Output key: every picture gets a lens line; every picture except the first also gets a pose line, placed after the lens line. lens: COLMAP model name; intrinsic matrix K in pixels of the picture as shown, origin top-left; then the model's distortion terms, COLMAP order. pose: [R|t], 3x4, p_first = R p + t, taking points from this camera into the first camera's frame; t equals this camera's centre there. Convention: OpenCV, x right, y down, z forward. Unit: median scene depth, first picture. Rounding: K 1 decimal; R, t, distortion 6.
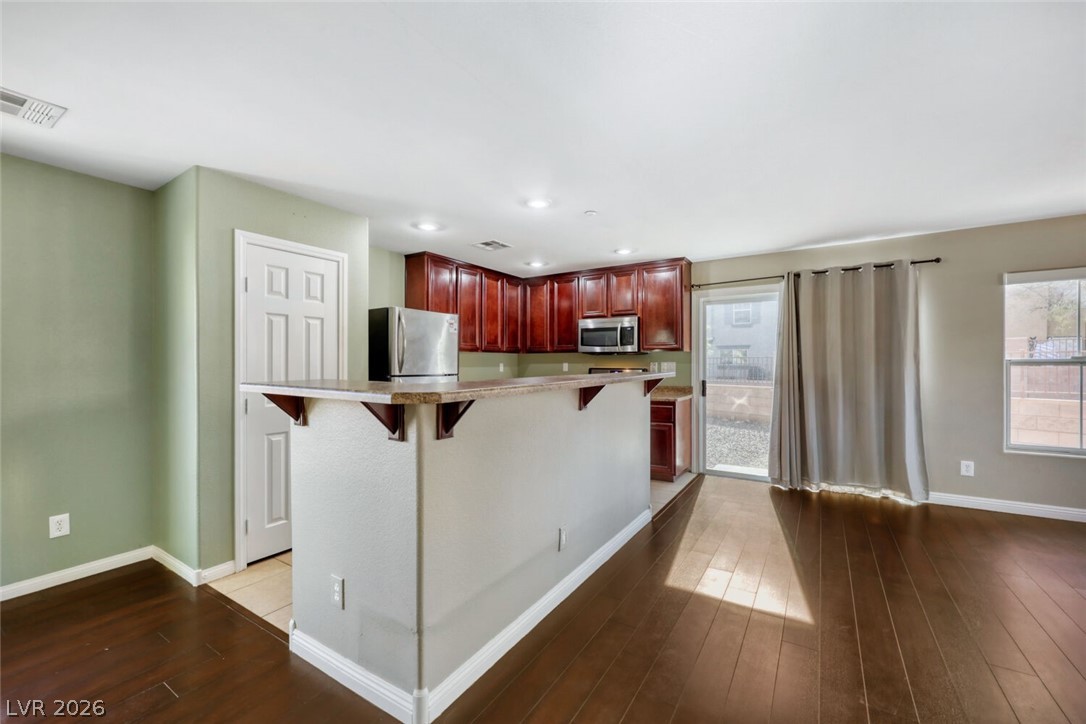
lens RADIAL K [[438.7, 0, 540.3], [0, 438.7, 372.4], [0, 0, 1]] dist [0.001720, 0.000485]
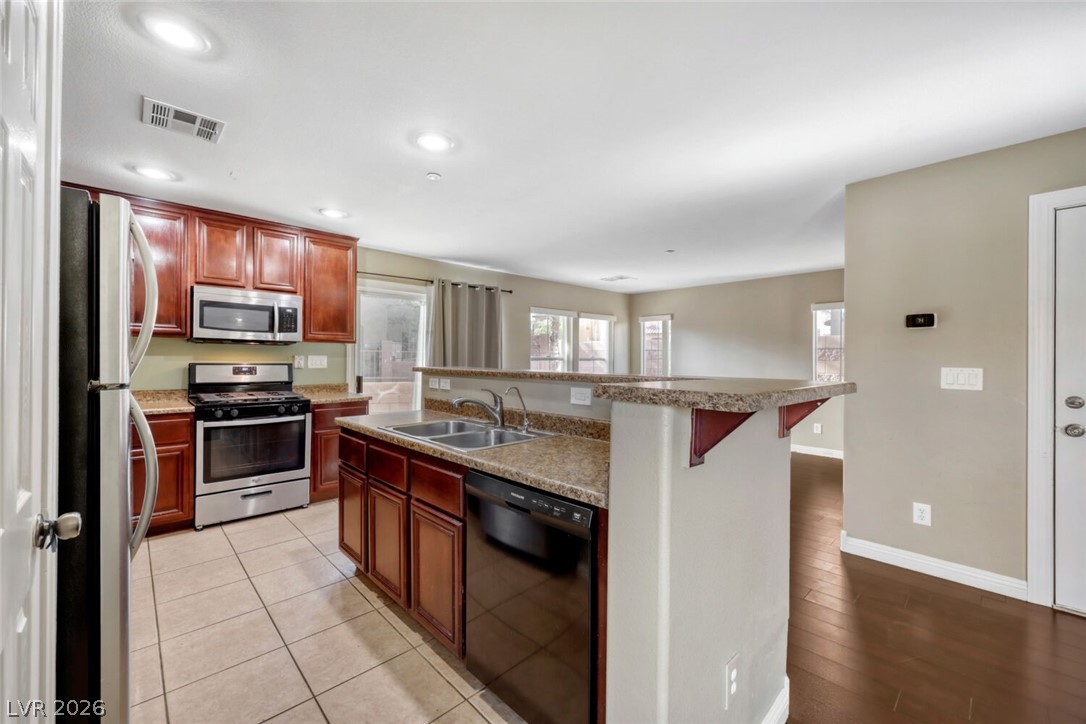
lens RADIAL K [[434.1, 0, 547.3], [0, 434.1, 357.4], [0, 0, 1]] dist [0.001161, 0.000310]
pose [[0.227761, 0.005649, 0.973701, -0.469697], [0.013363, 0.999871, -0.008926, -0.008168], [-0.973625, 0.015045, 0.227656, 0.453200]]
